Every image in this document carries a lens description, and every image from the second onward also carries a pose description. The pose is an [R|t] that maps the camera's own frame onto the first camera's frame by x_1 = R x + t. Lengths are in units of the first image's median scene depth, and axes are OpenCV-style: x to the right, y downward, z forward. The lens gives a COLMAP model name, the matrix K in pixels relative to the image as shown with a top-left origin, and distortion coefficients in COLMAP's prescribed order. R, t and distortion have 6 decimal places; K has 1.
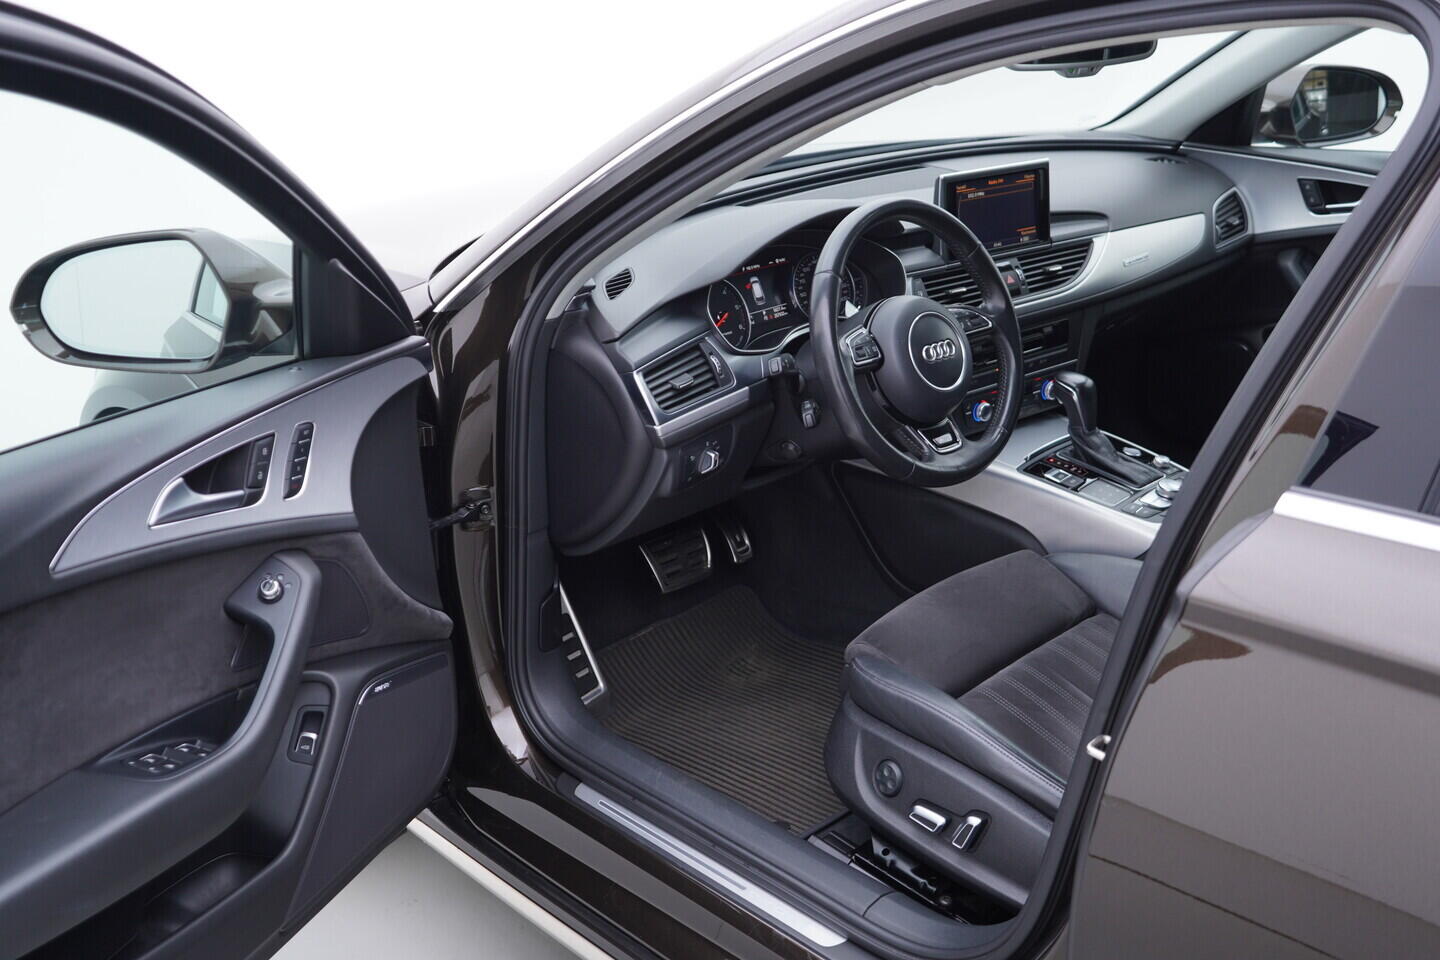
lens RADIAL K [[1467.2, 0, 721.1], [0, 1467.2, 489.7], [0, 0, 1]] dist [0.000489, 0.000000]
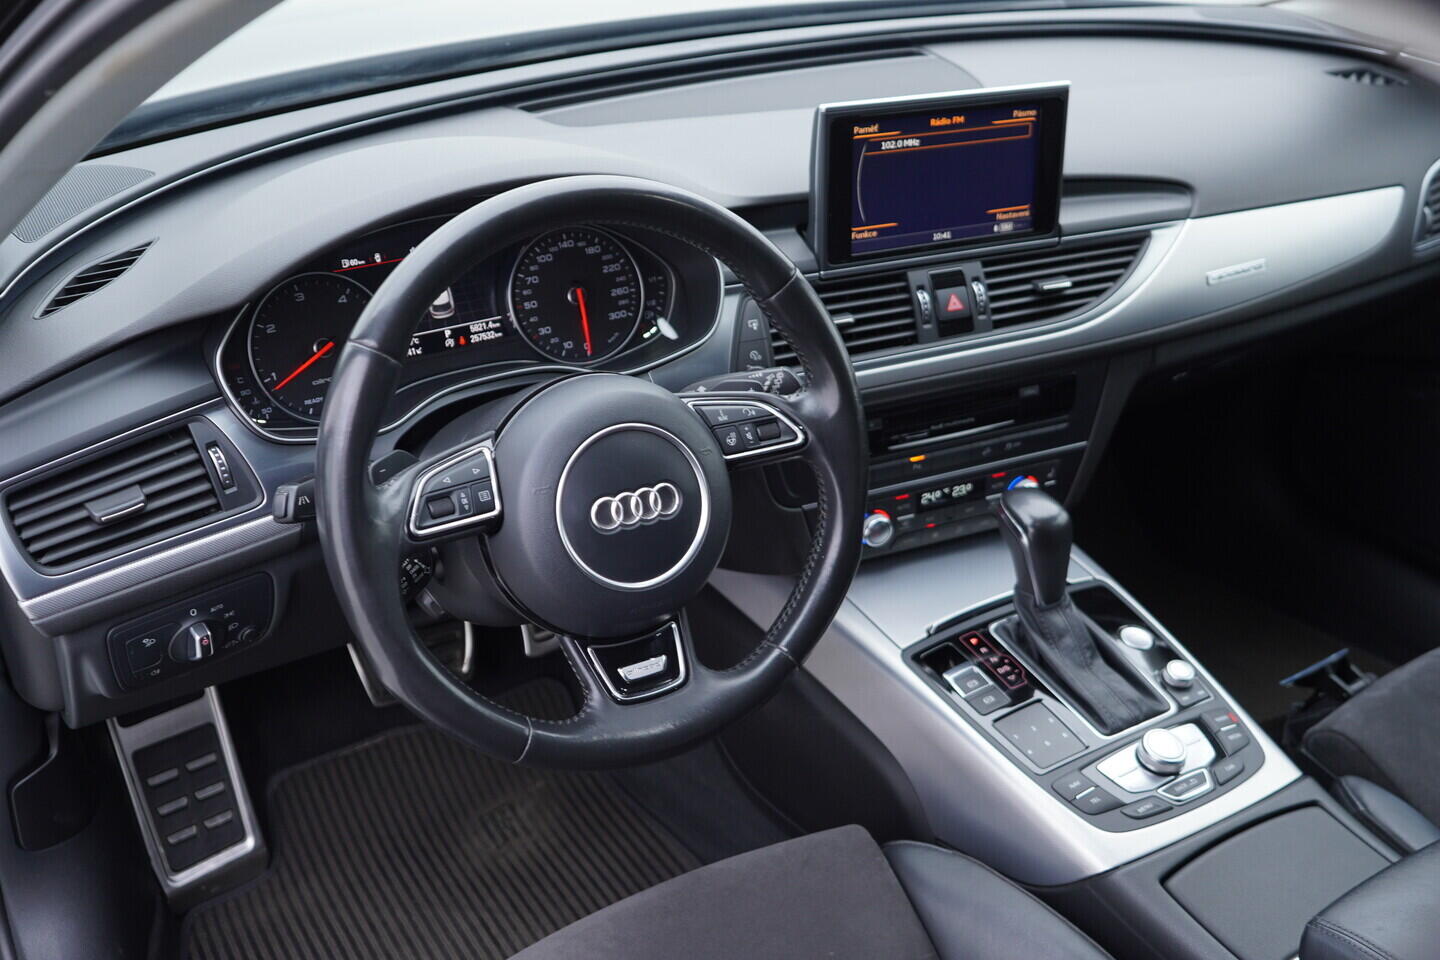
lens RADIAL K [[1467.2, 0, 718.7], [0, 1467.2, 480.8], [0, 0, 1]] dist [0.000489, 0.000000]
pose [[0.972923, 0.148301, -0.177278, 0.218048], [-0.121409, 0.980584, 0.153994, -0.151838], [0.196673, -0.128301, 0.972038, 0.442223]]
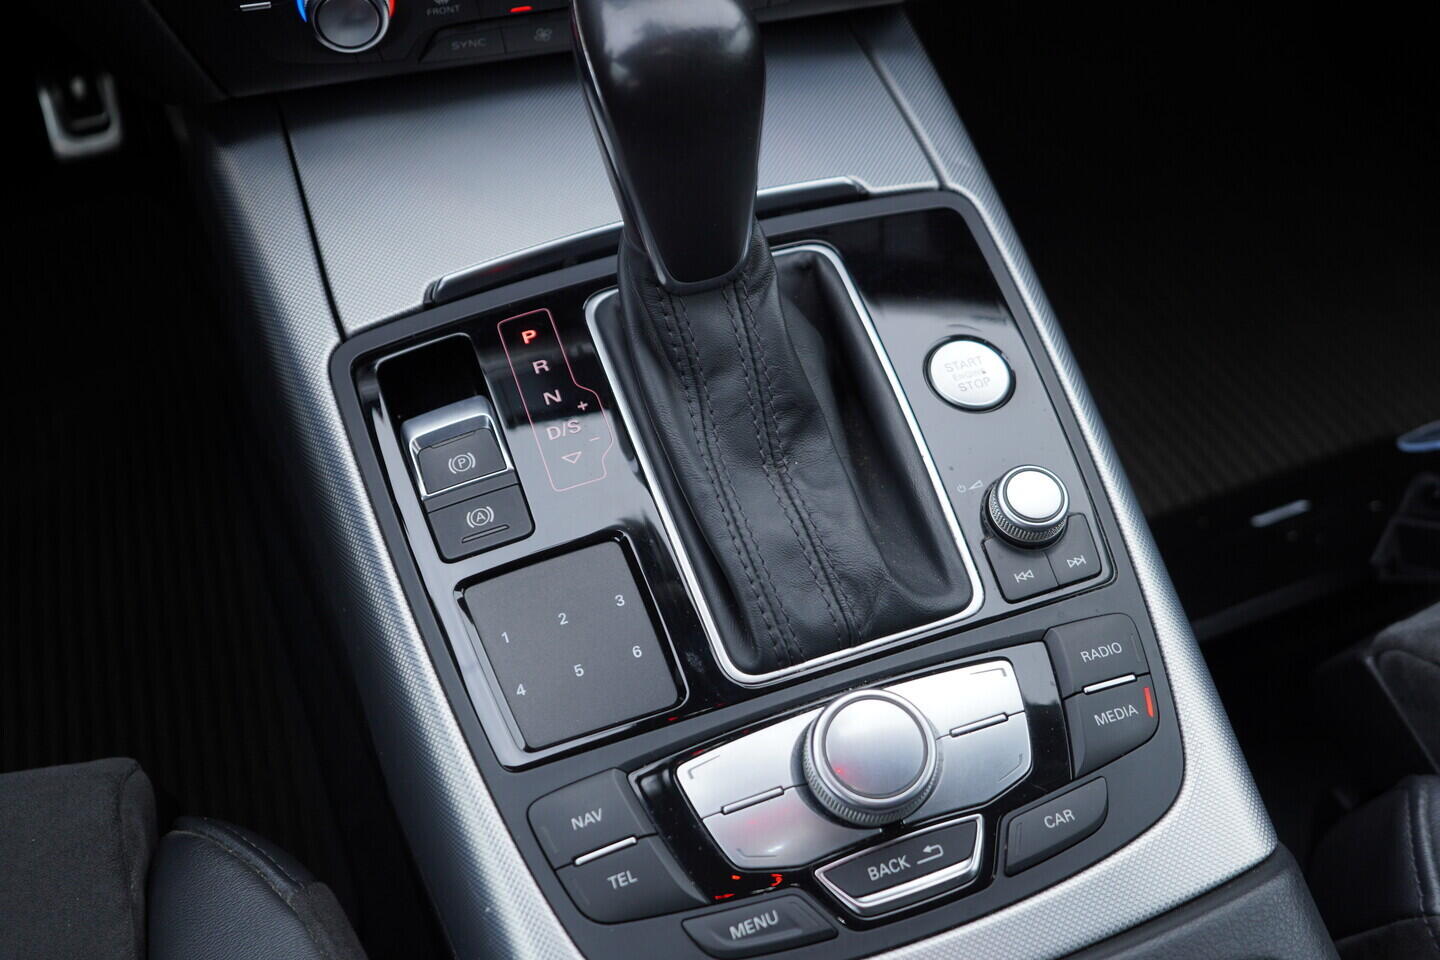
lens RADIAL K [[1467.2, 0, 717.9], [0, 1467.2, 478.7], [0, 0, 1]] dist [0.000489, 0.000000]
pose [[0.910389, 0.341916, -0.232993, 0.304679], [-0.171599, 0.824422, 0.539335, -0.123028], [0.376492, -0.451023, 0.809217, 0.815509]]
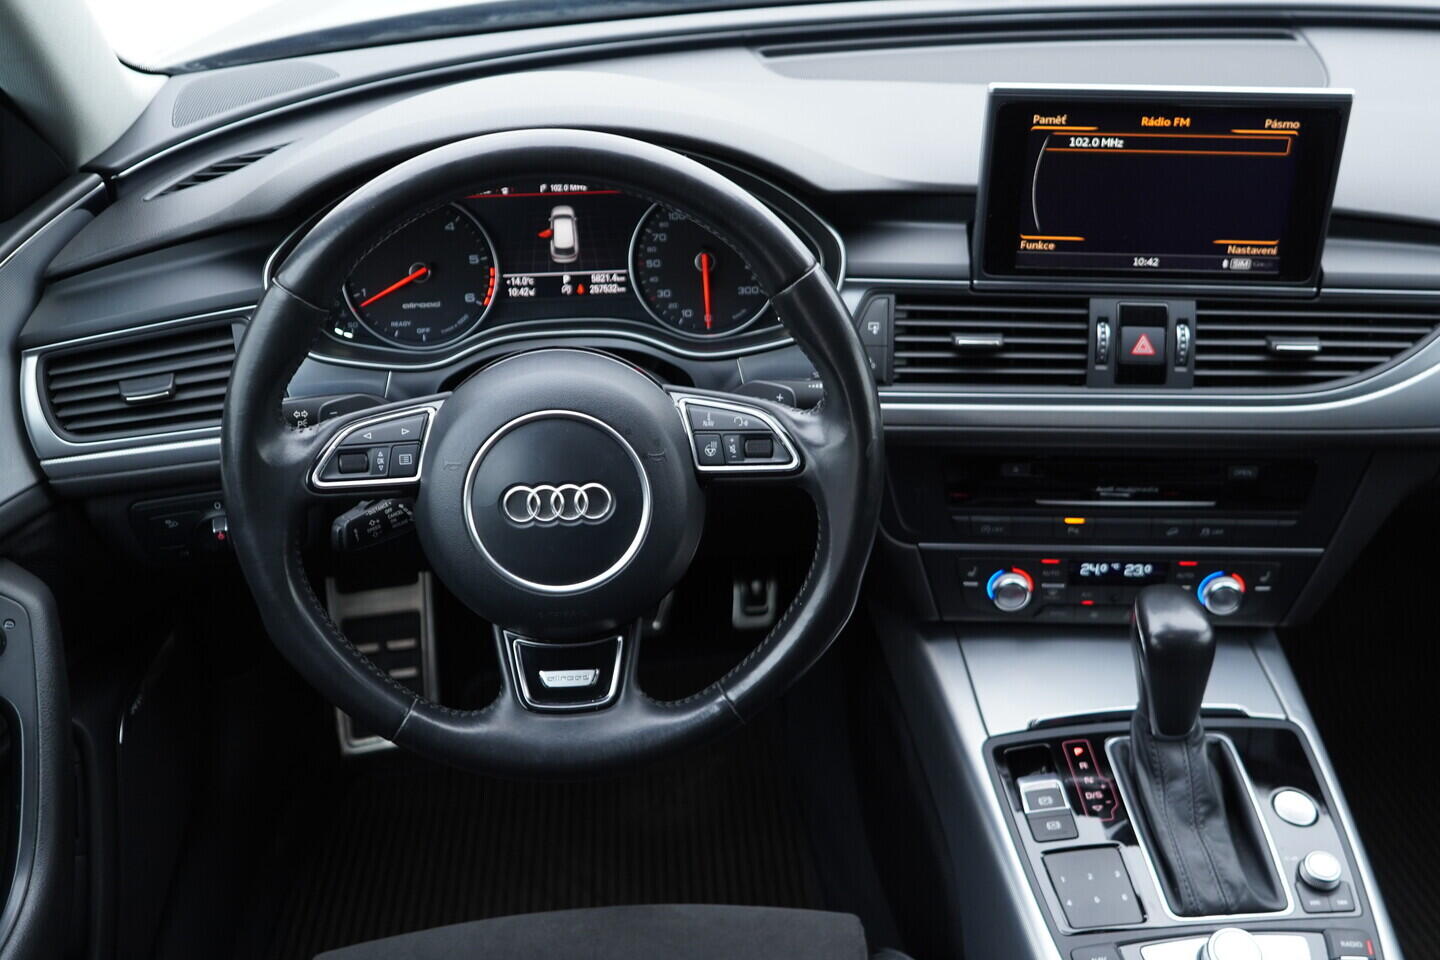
lens RADIAL K [[1467.2, 0, 723.7], [0, 1467.2, 476.9], [0, 0, 1]] dist [0.000489, 0.000000]
pose [[0.769592, 0.356099, -0.530021, 0.348903], [-0.246622, 0.931410, 0.267681, -0.193945], [0.588988, -0.075290, 0.804627, 0.563123]]
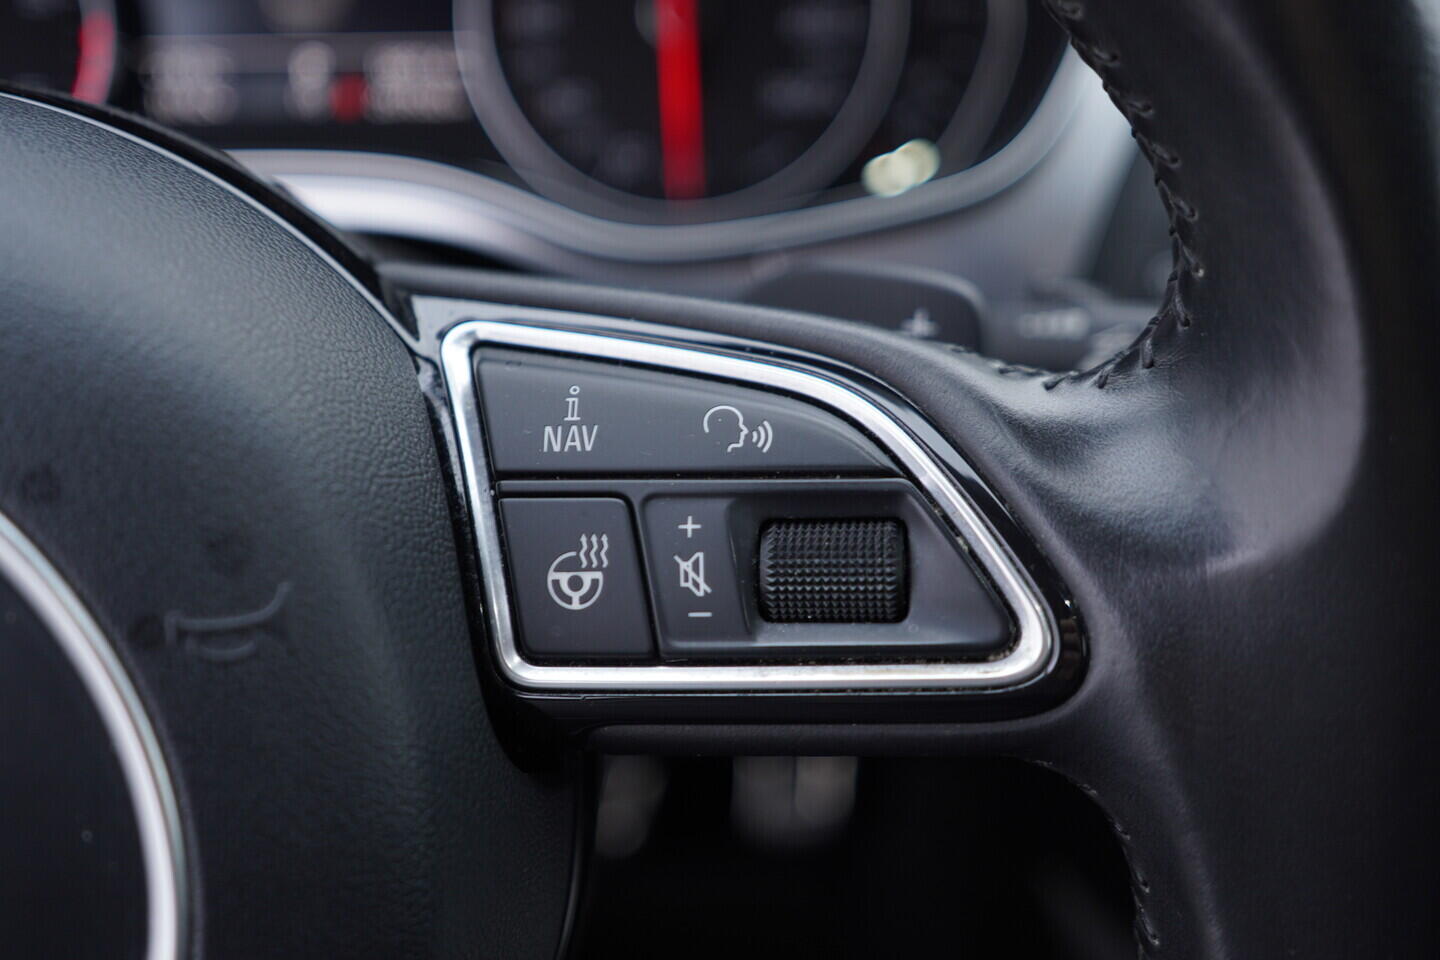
lens RADIAL K [[1467.2, 0, 717.7], [0, 1467.2, 480.6], [0, 0, 1]] dist [0.000489, 0.000000]
pose [[0.752639, 0.336639, -0.565870, 0.186379], [-0.232213, 0.939908, 0.250300, -0.121896], [0.616126, -0.056983, 0.785583, 0.815820]]
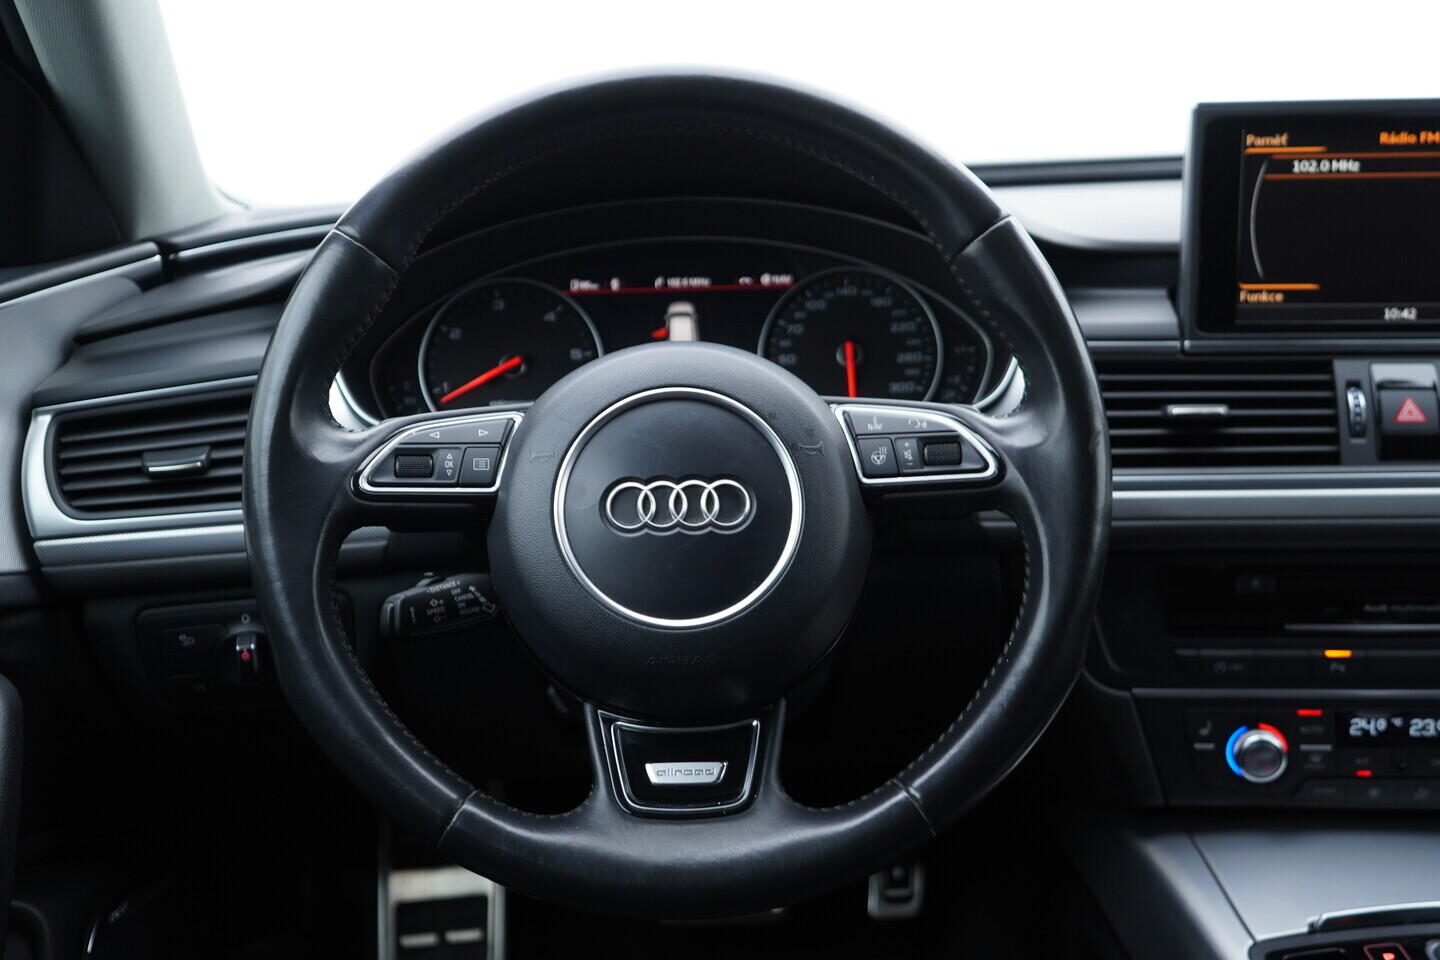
lens RADIAL K [[1467.2, 0, 722.2], [0, 1467.2, 477.8], [0, 0, 1]] dist [0.000489, 0.000000]
pose [[0.732617, 0.166605, -0.659936, 0.311146], [-0.241165, 0.970216, -0.022789, -0.079851], [0.636484, 0.175849, 0.750976, 0.631569]]
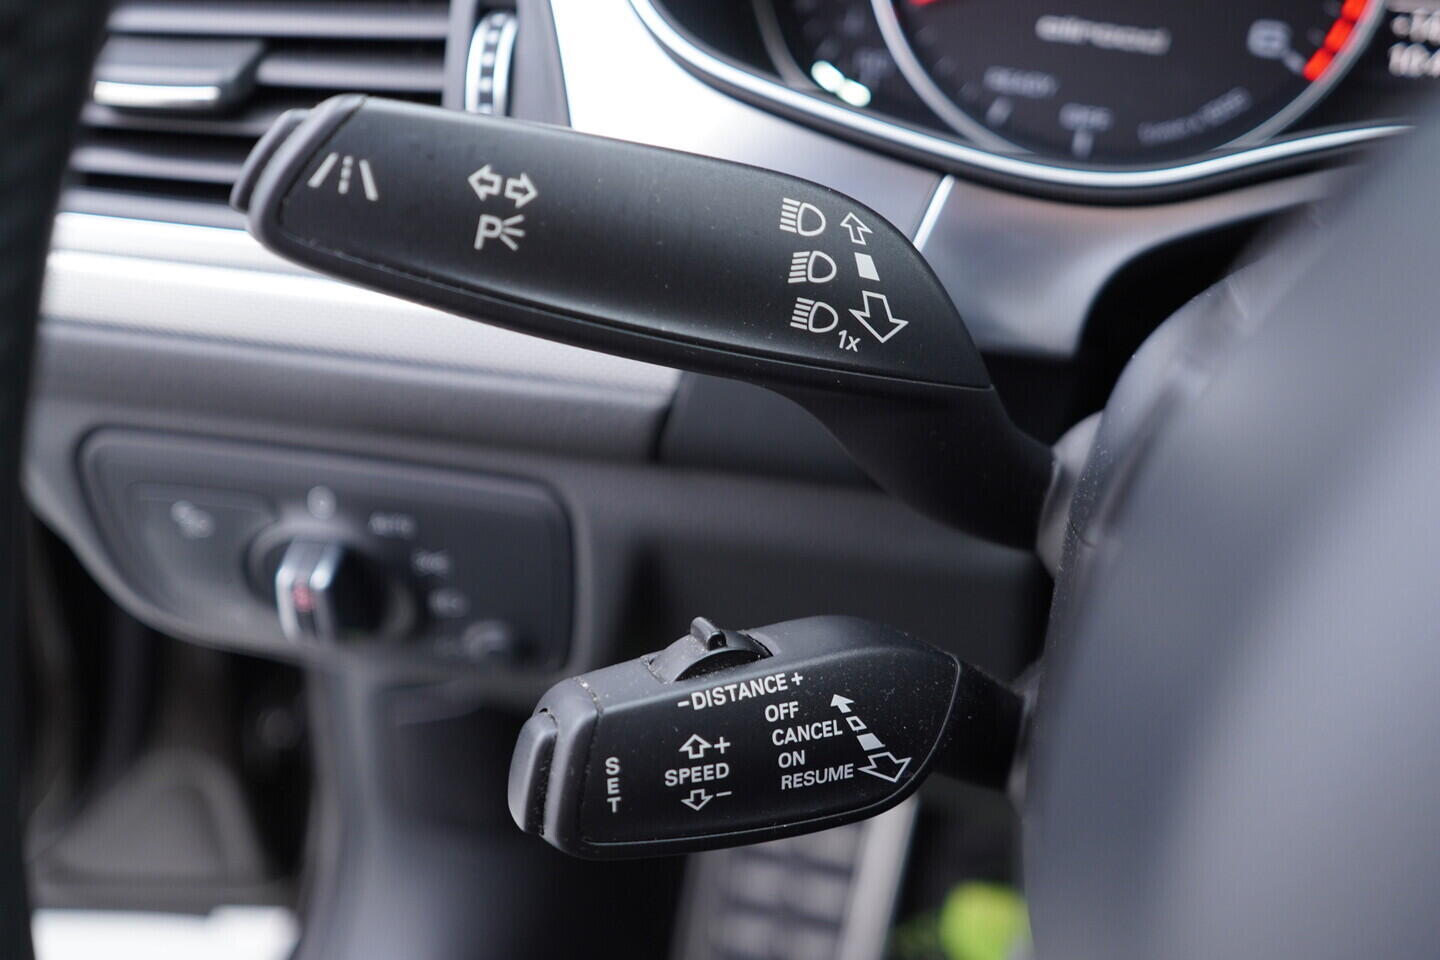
lens RADIAL K [[1467.2, 0, 722.6], [0, 1467.2, 465.5], [0, 0, 1]] dist [0.000489, 0.000000]
pose [[0.423330, 0.480617, -0.767984, 0.118268], [-0.374045, 0.864786, 0.335015, -0.092268], [0.825156, 0.145439, 0.545862, 0.787815]]
